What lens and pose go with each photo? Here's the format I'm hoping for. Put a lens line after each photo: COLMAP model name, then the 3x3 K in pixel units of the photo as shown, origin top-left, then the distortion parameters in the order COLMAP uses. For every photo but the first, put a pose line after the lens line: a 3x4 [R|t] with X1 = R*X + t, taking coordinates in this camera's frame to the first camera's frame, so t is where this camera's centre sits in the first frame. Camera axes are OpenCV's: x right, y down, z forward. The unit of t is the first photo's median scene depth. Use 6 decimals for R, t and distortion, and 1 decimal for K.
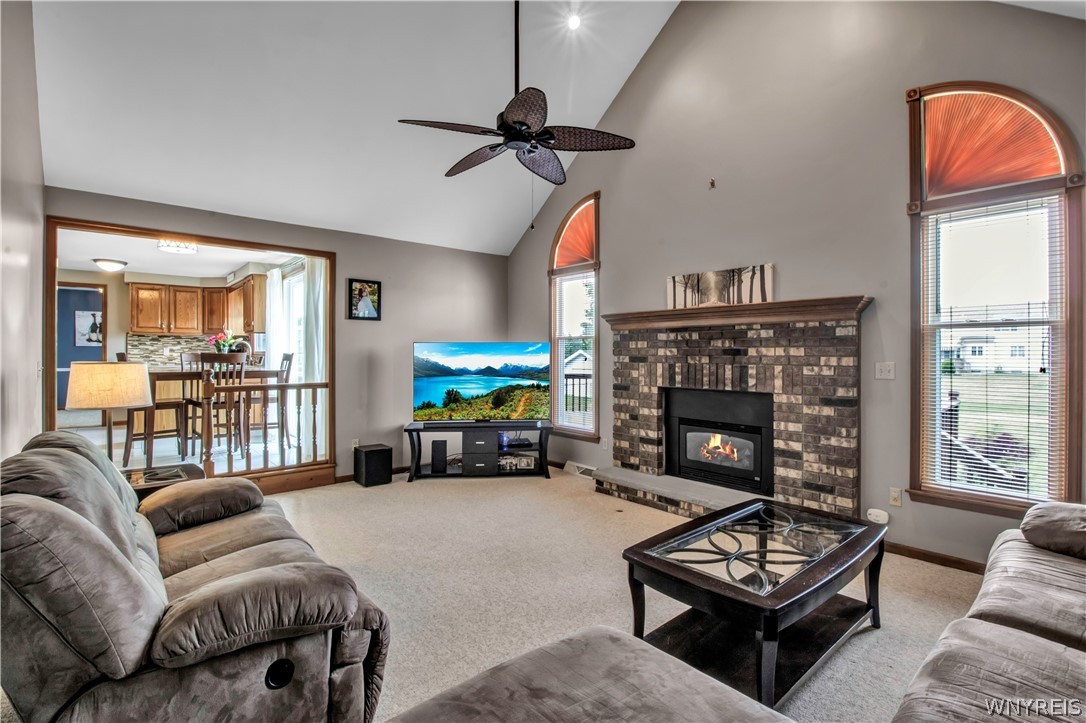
lens RADIAL K [[509.9, 0, 548.6], [0, 509.9, 350.2], [0, 0, 1]] dist [0.002596, -0.016302]
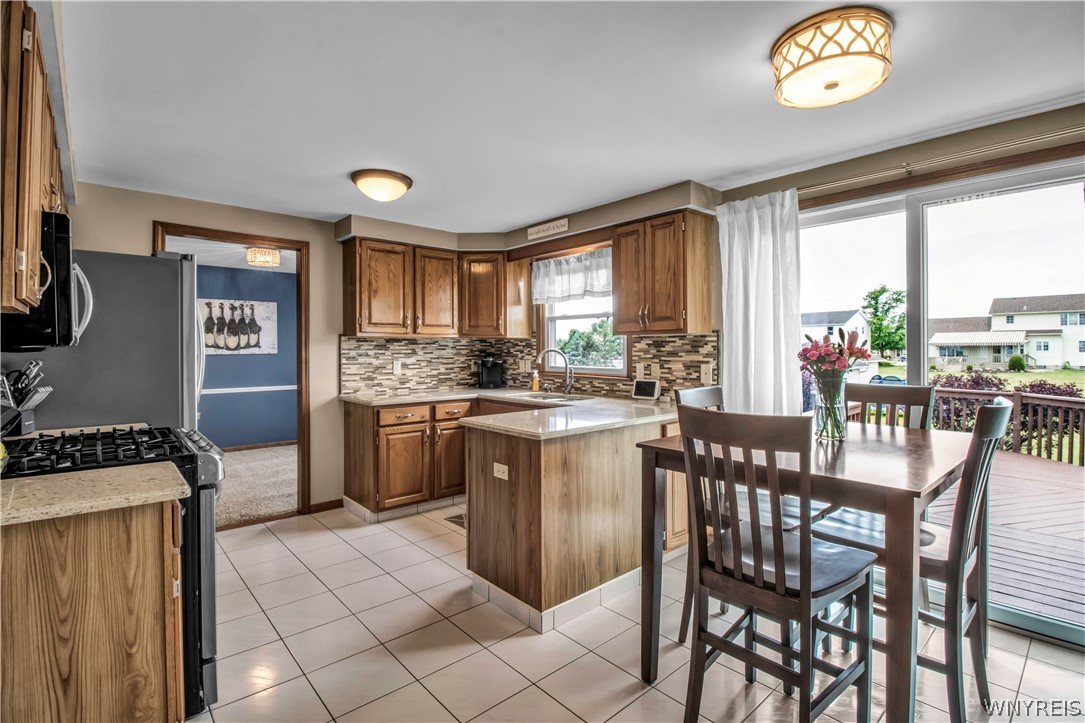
lens RADIAL K [[522.2, 0, 537.4], [0, 522.2, 348.8], [0, 0, 1]] dist [-0.013418, -0.000167]
pose [[0.999977, -0.004759, -0.004768, -1.094955], [0.004784, 0.999975, 0.005219, -0.036952], [0.004743, -0.005242, 0.999975, 0.798464]]
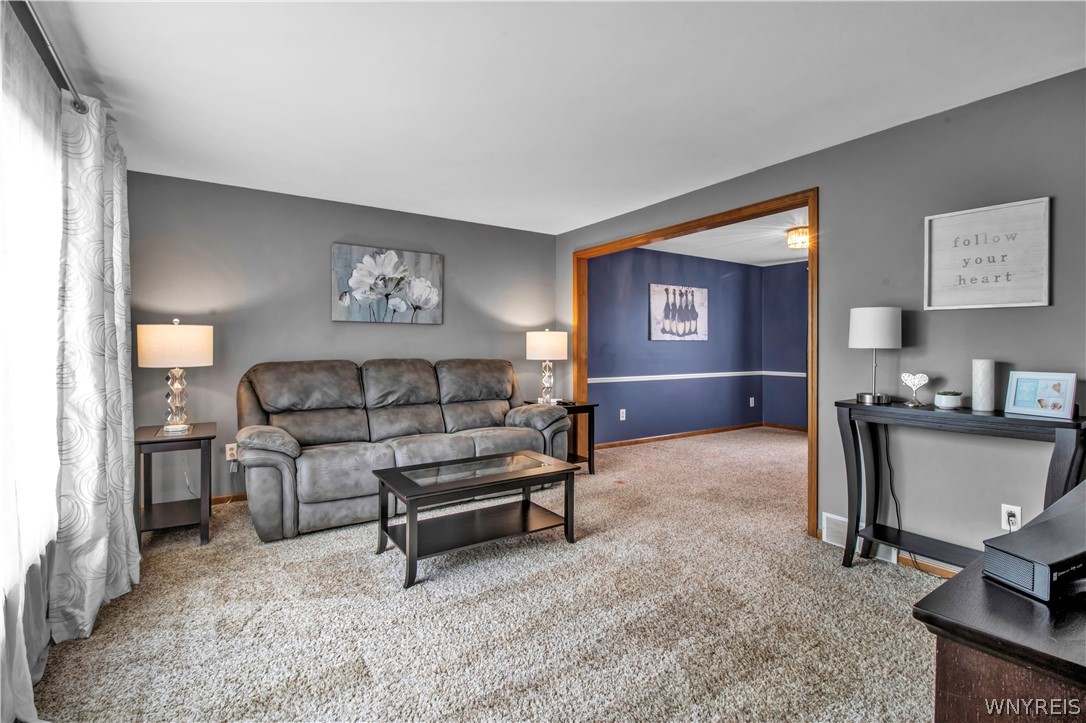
lens RADIAL K [[522.6, 0, 537.9], [0, 522.6, 348.8], [0, 0, 1]] dist [-0.013418, -0.000167]
pose [[0.990576, -0.002123, -0.136950, -2.170552], [0.003160, 0.999968, 0.007358, -0.005978], [0.136929, -0.007722, 0.990551, 0.738041]]
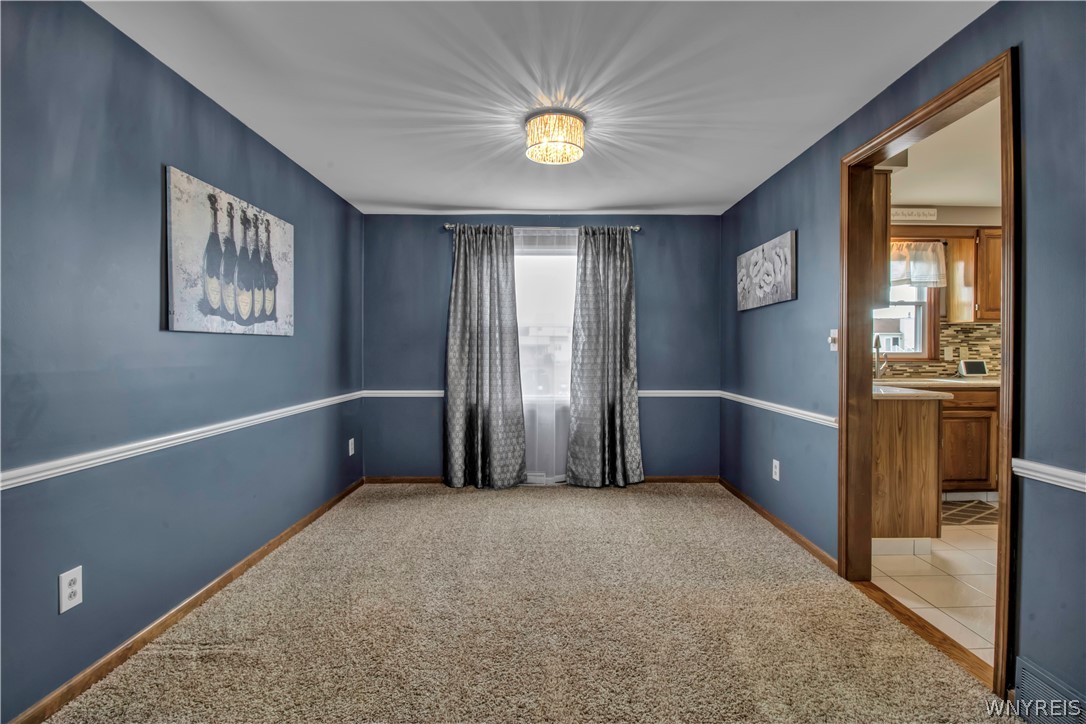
lens RADIAL K [[509.9, 0, 548.6], [0, 509.9, 350.7], [0, 0, 1]] dist [0.002596, -0.016302]
pose [[0.653798, -0.003144, 0.756663, -2.187672], [-0.004409, 0.999959, 0.007964, -0.004338], [-0.756657, -0.008543, 0.653757, 1.617030]]
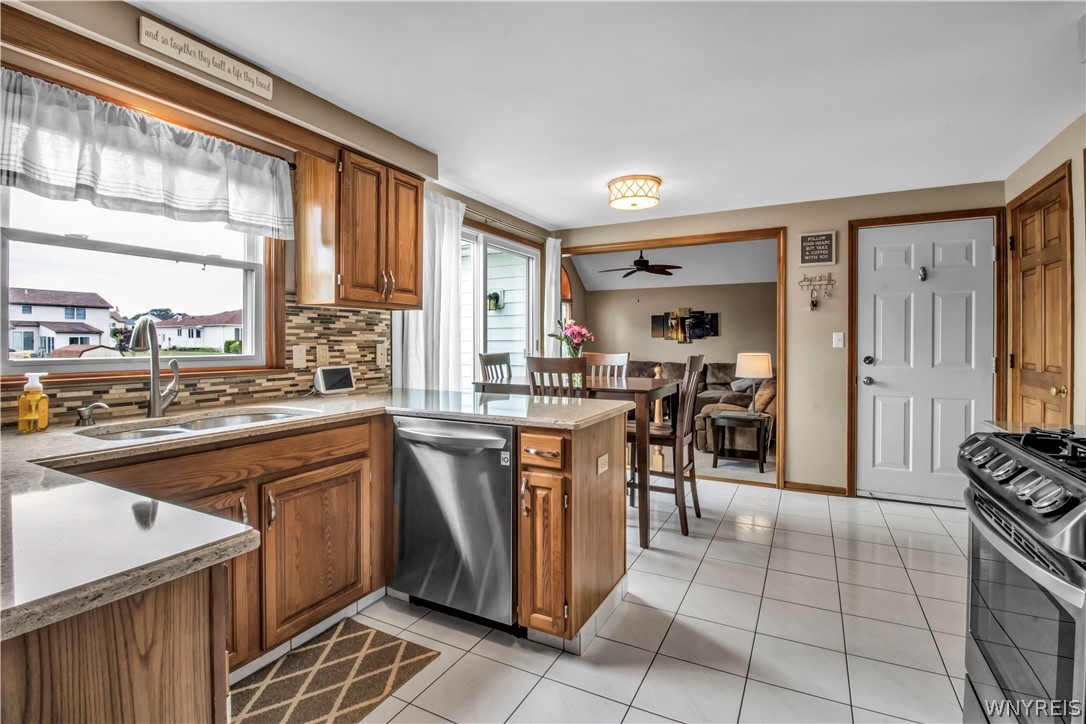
lens RADIAL K [[499.4, 0, 552.6], [0, 499.4, 346.0], [0, 0, 1]] dist [0.001640, -0.015665]
pose [[-0.371828, -0.010477, 0.928242, -1.571154], [-0.006082, 0.999942, 0.008850, -0.013279], [-0.928282, -0.002355, -0.371871, 1.616912]]
